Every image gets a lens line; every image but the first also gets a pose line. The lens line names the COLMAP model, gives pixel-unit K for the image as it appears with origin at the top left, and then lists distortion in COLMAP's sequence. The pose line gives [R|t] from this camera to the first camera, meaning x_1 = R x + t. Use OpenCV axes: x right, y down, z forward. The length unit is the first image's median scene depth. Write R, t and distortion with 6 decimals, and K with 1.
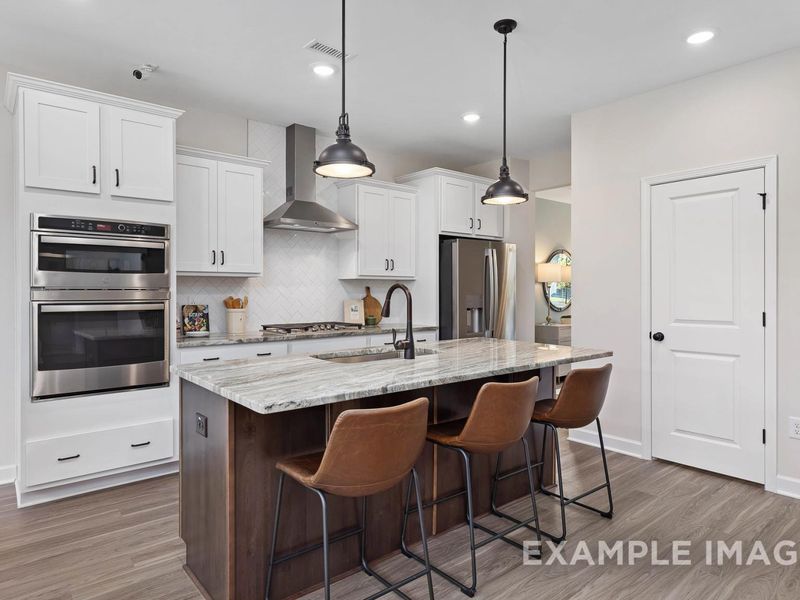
lens RADIAL K [[497.1, 0, 404.4], [0, 497.1, 291.2], [0, 0, 1]] dist [0.001880, -0.000169]
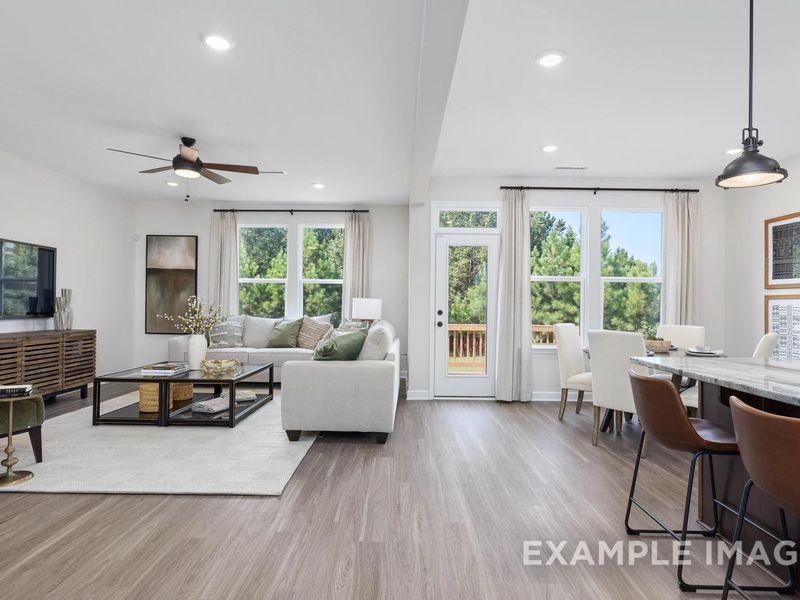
lens RADIAL K [[447.6, 0, 402.4], [0, 447.6, 300.2], [0, 0, 1]] dist [-0.001953, -0.001370]
pose [[-0.642506, -0.014057, -0.766151, 0.699171], [-0.013753, 0.999882, -0.006812, 0.021705], [0.766157, 0.006161, -0.642624, 0.662997]]
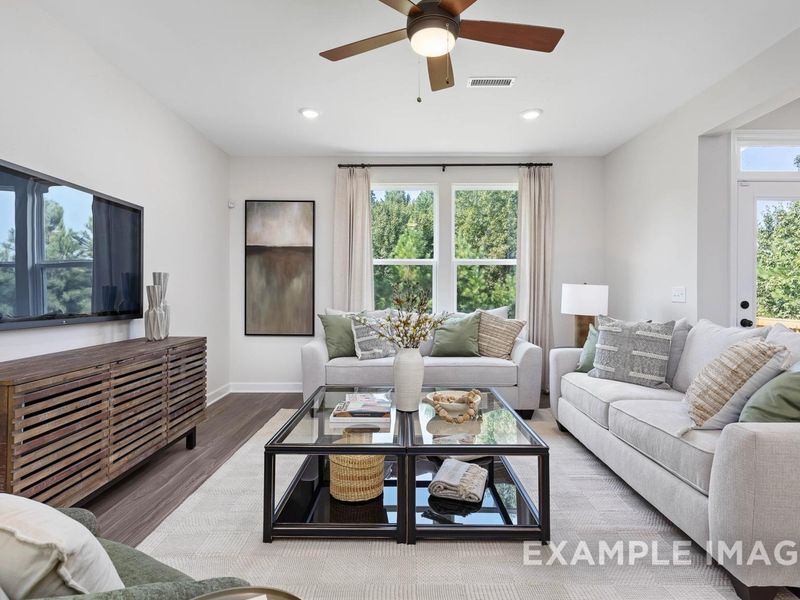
lens RADIAL K [[417.5, 0, 402.1], [0, 417.5, 287.7], [0, 0, 1]] dist [0.006345, 0.000184]
pose [[-0.640214, -0.008945, -0.768144, 0.617600], [-0.004826, 0.999959, -0.007623, 0.025397], [0.768181, -0.001173, -0.640231, -0.294655]]
